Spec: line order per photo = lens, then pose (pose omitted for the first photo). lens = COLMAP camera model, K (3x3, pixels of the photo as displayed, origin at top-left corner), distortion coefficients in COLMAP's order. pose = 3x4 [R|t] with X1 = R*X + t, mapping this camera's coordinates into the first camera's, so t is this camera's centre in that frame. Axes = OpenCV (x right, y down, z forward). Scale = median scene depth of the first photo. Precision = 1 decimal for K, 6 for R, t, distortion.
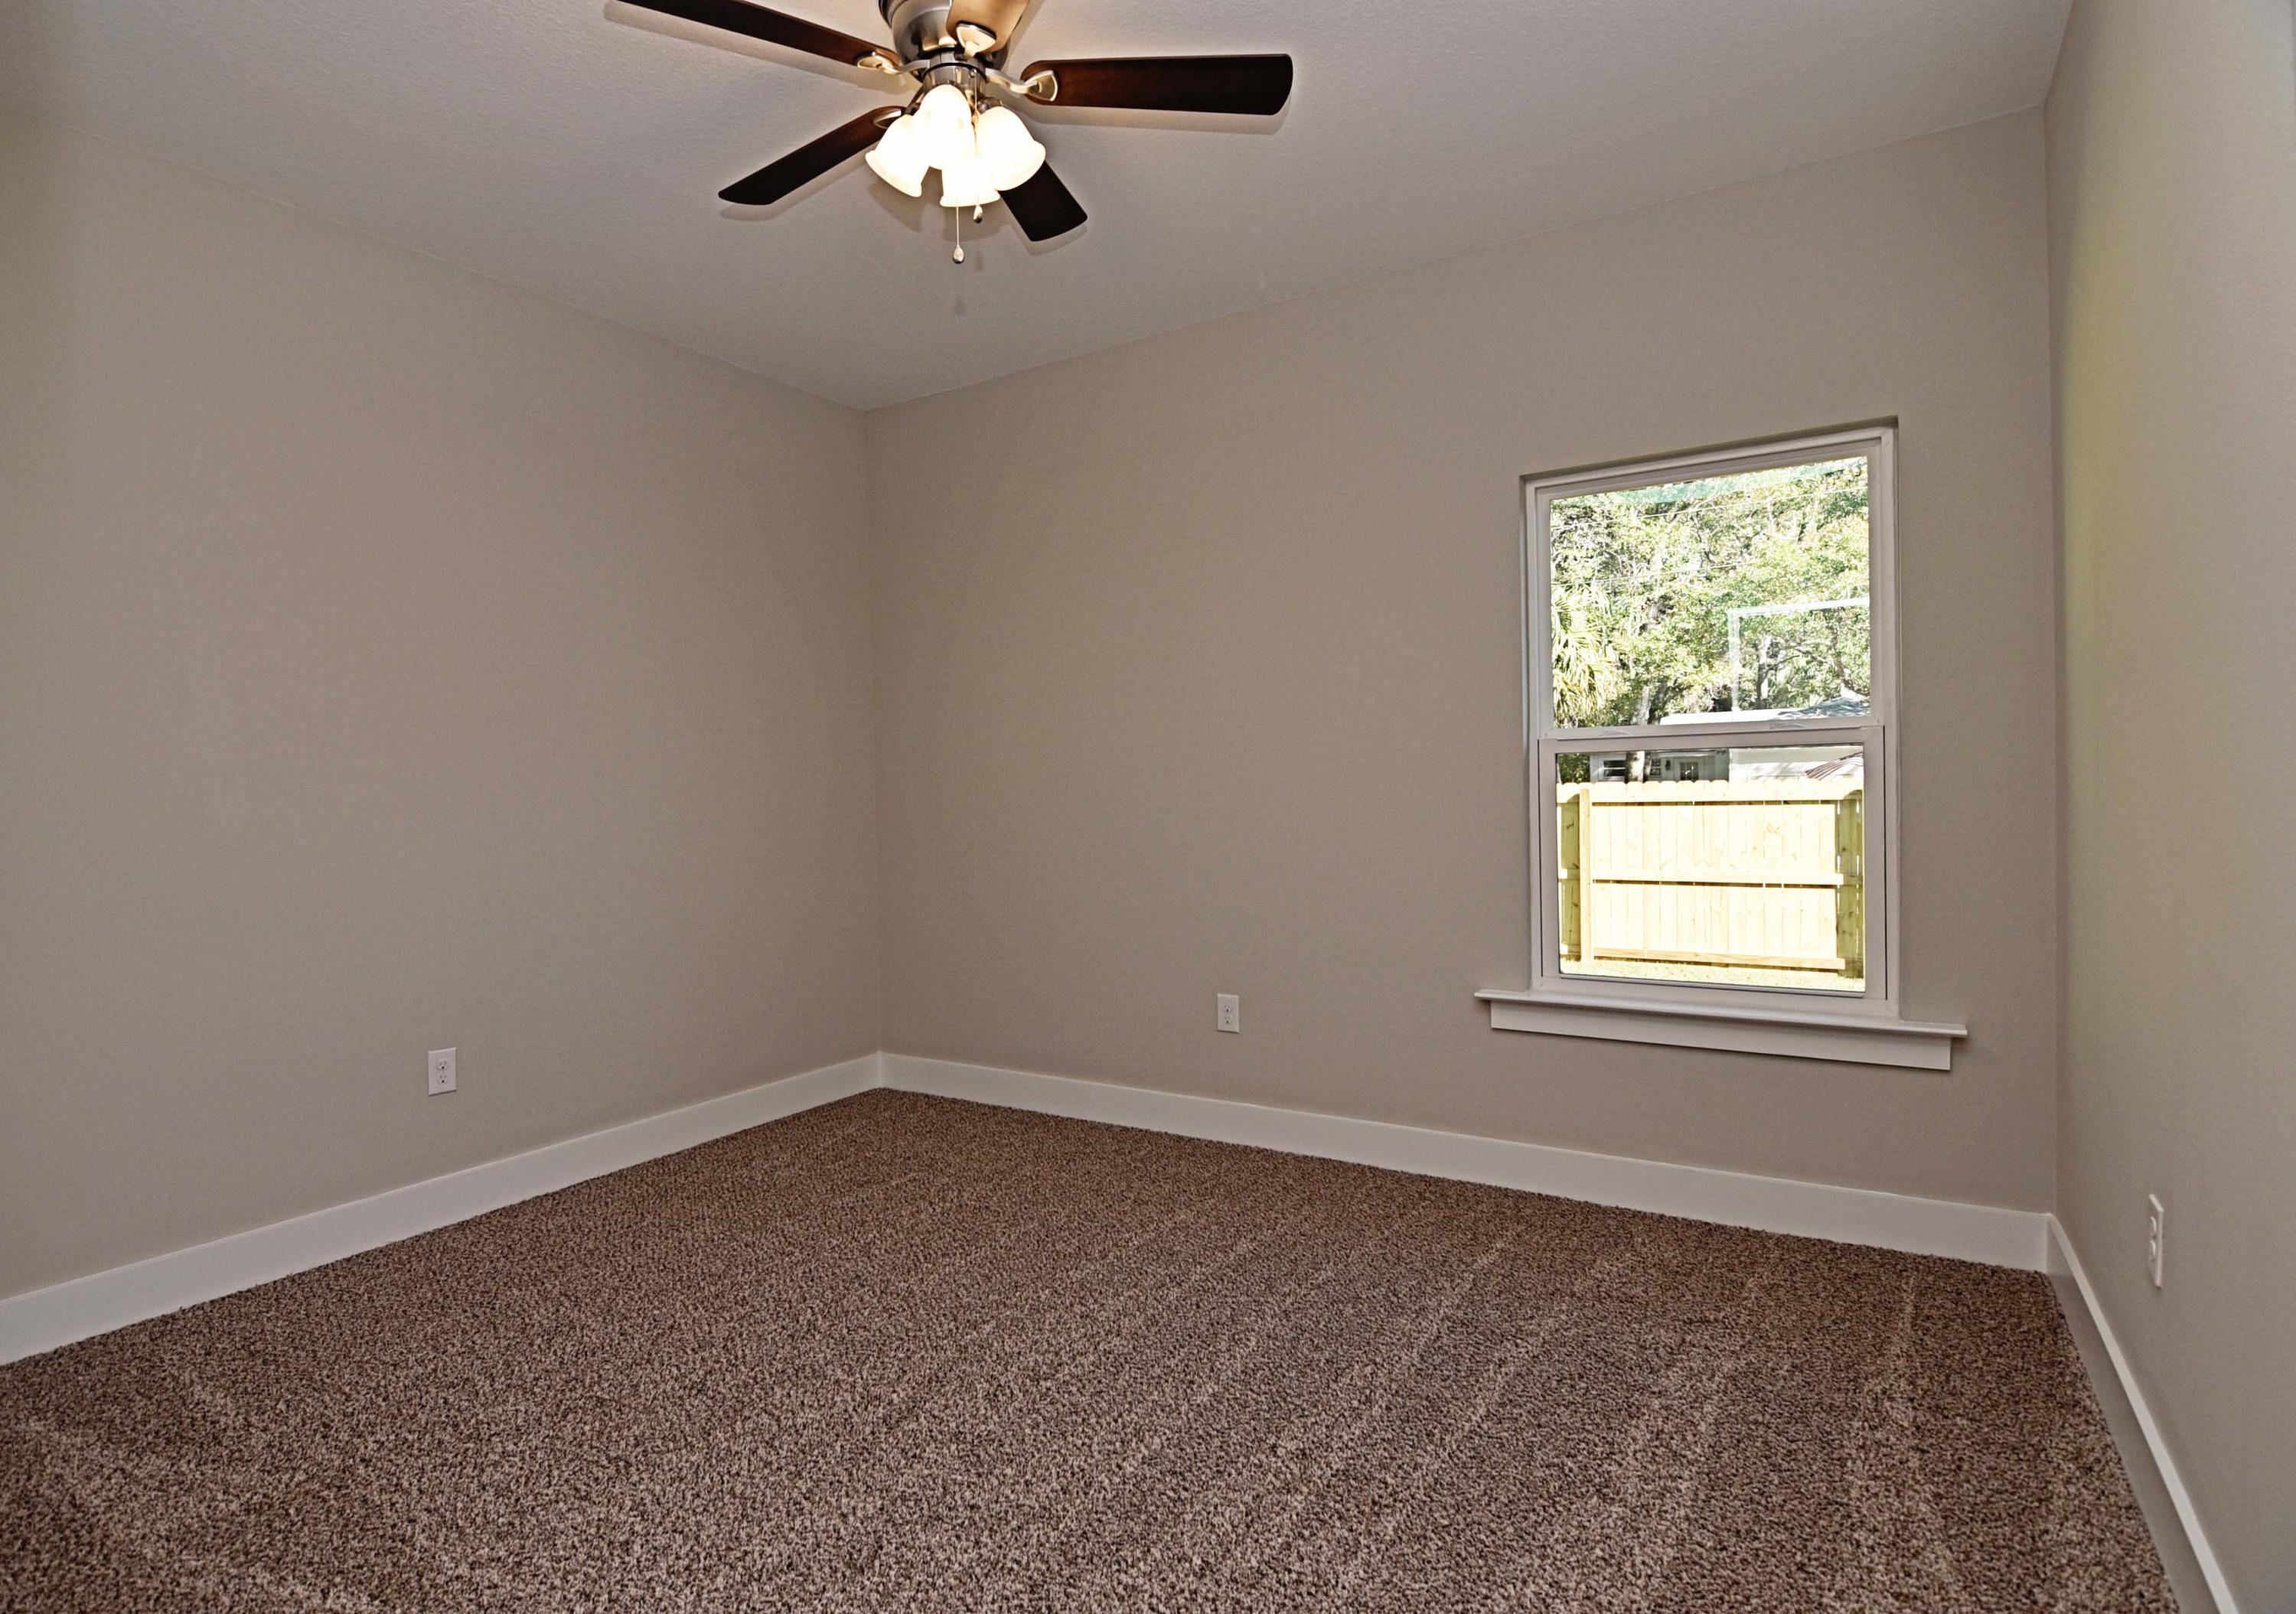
lens RADIAL K [[1153.3, 0, 1143.8], [0, 1153.3, 805.6], [0, 0, 1]] dist [-0.000074, -0.000100]
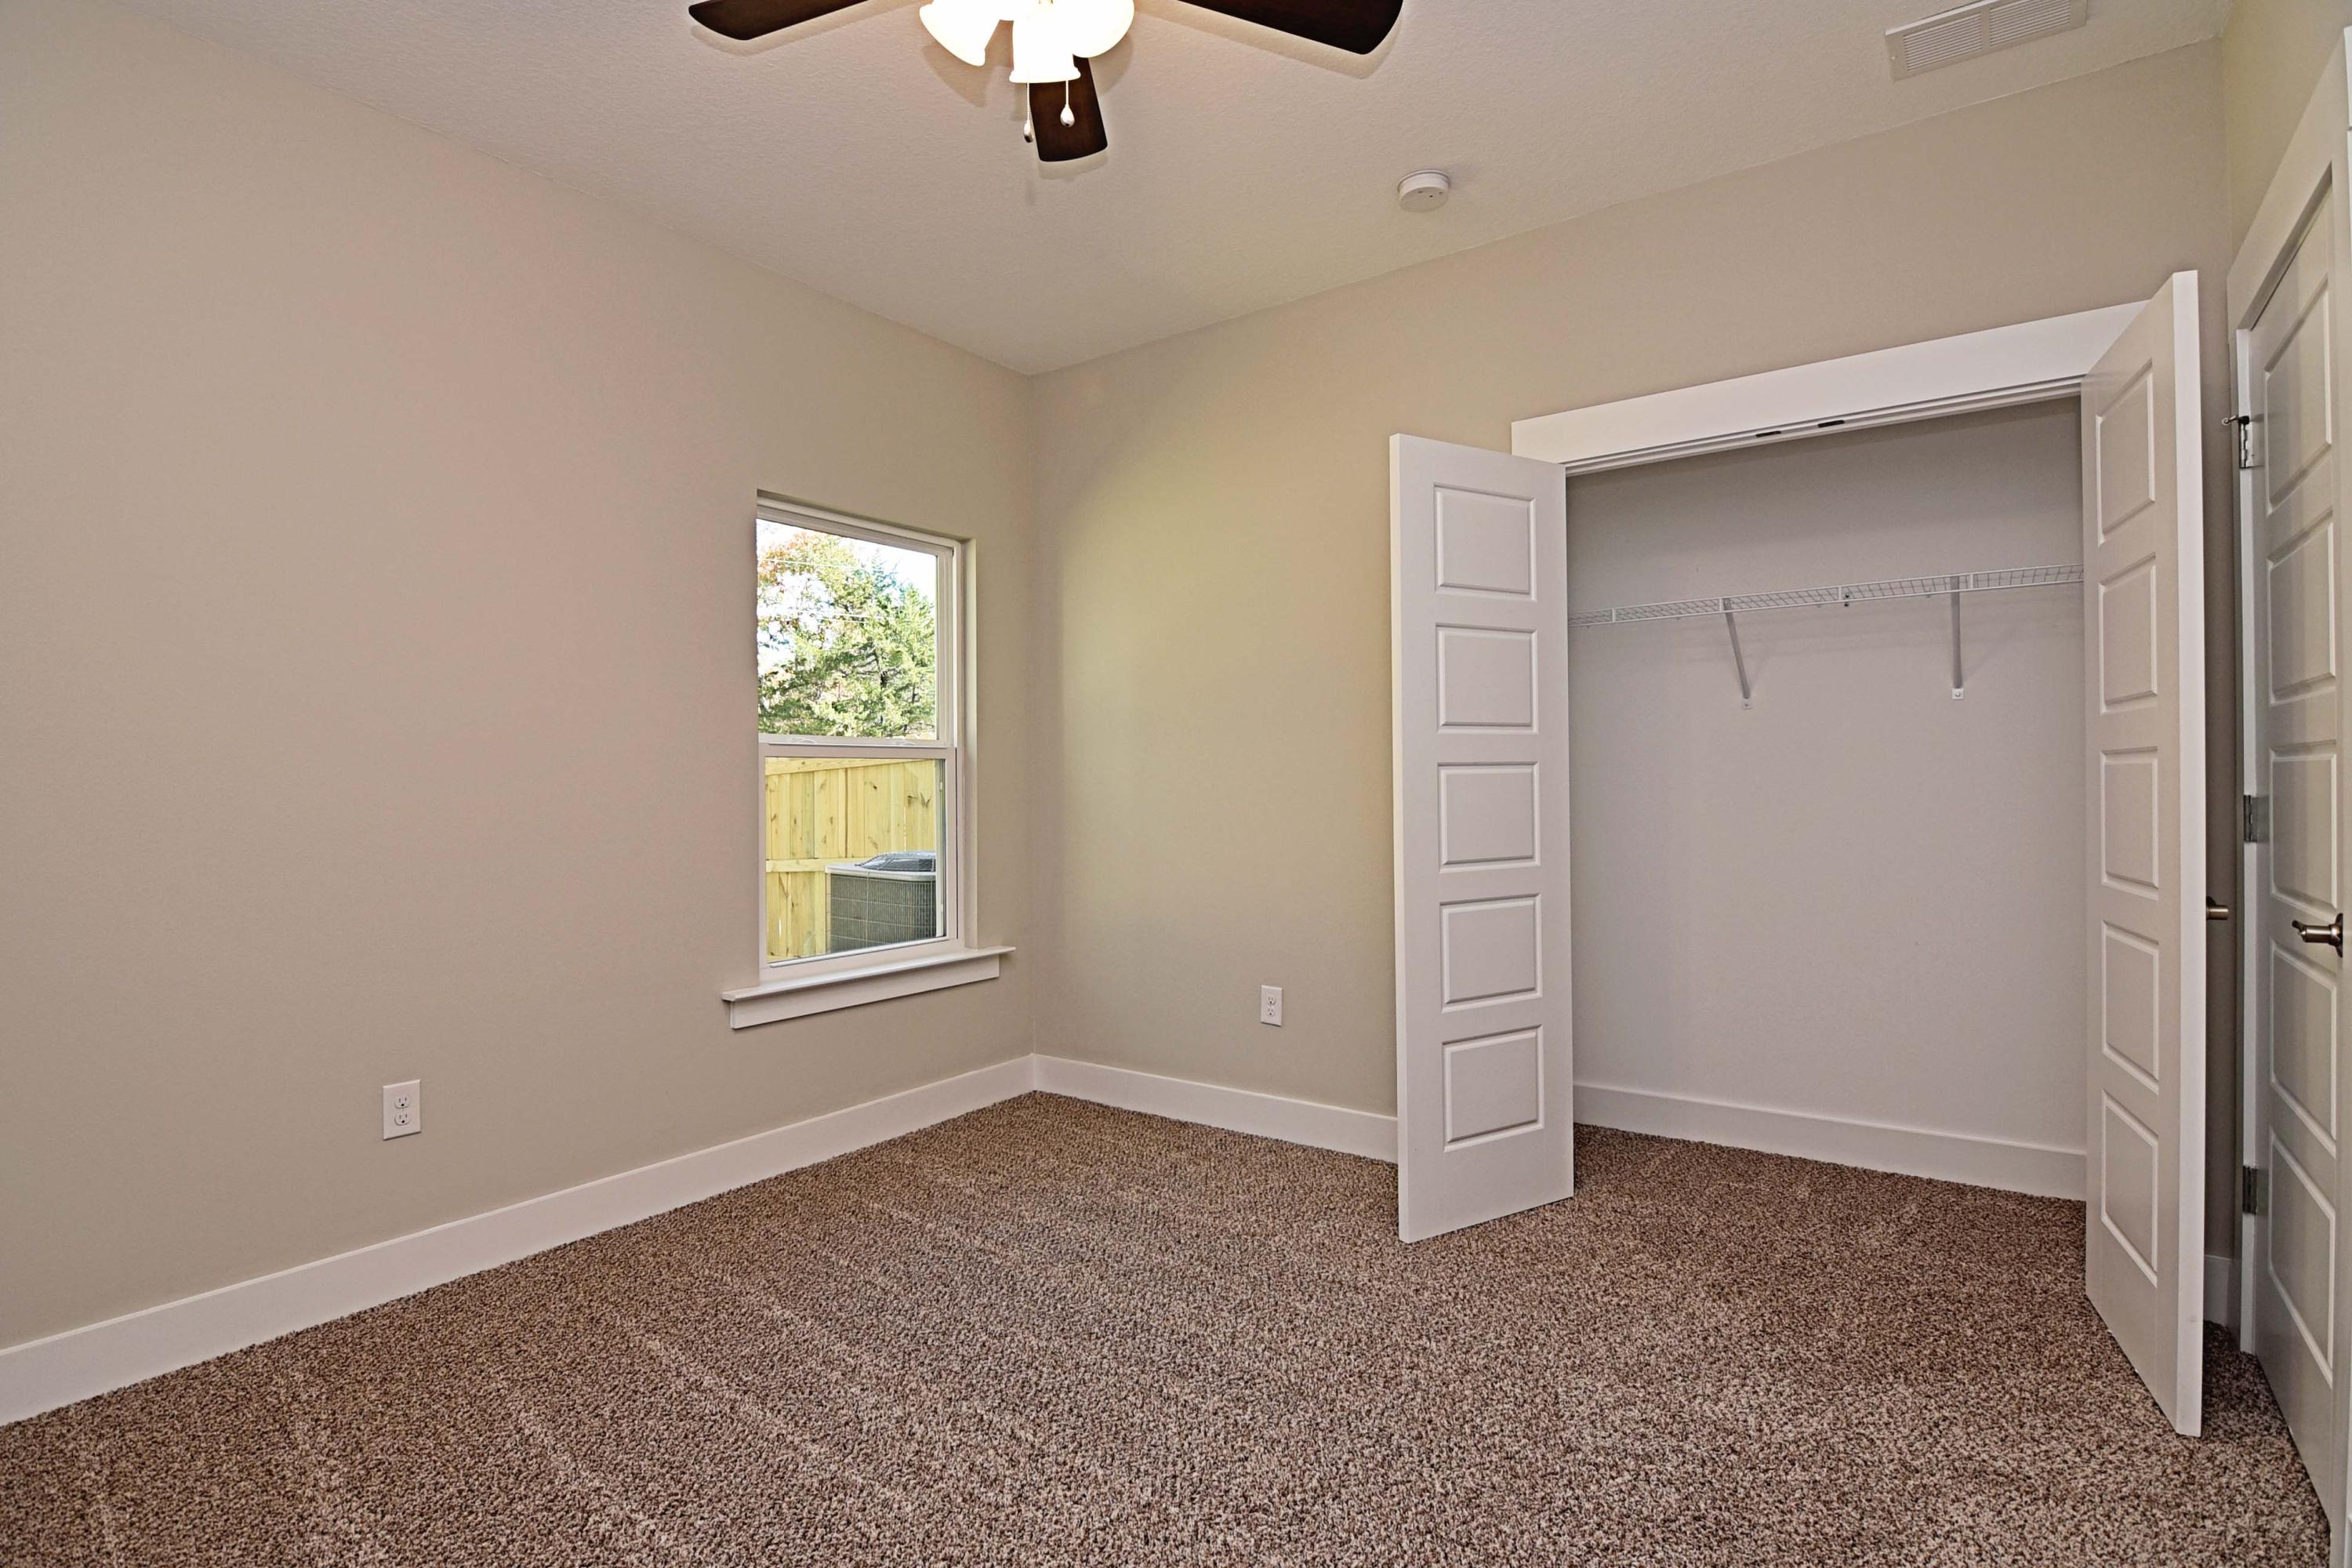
lens RADIAL K [[1076.9, 0, 1175.3], [0, 1076.9, 785.0], [0, 0, 1]] dist [0.004360, 0.002882]
pose [[0.093875, 0.018563, 0.995411, -0.653214], [0.011004, 0.999746, -0.019682, 0.005882], [-0.995523, 0.012801, 0.093647, 0.588776]]
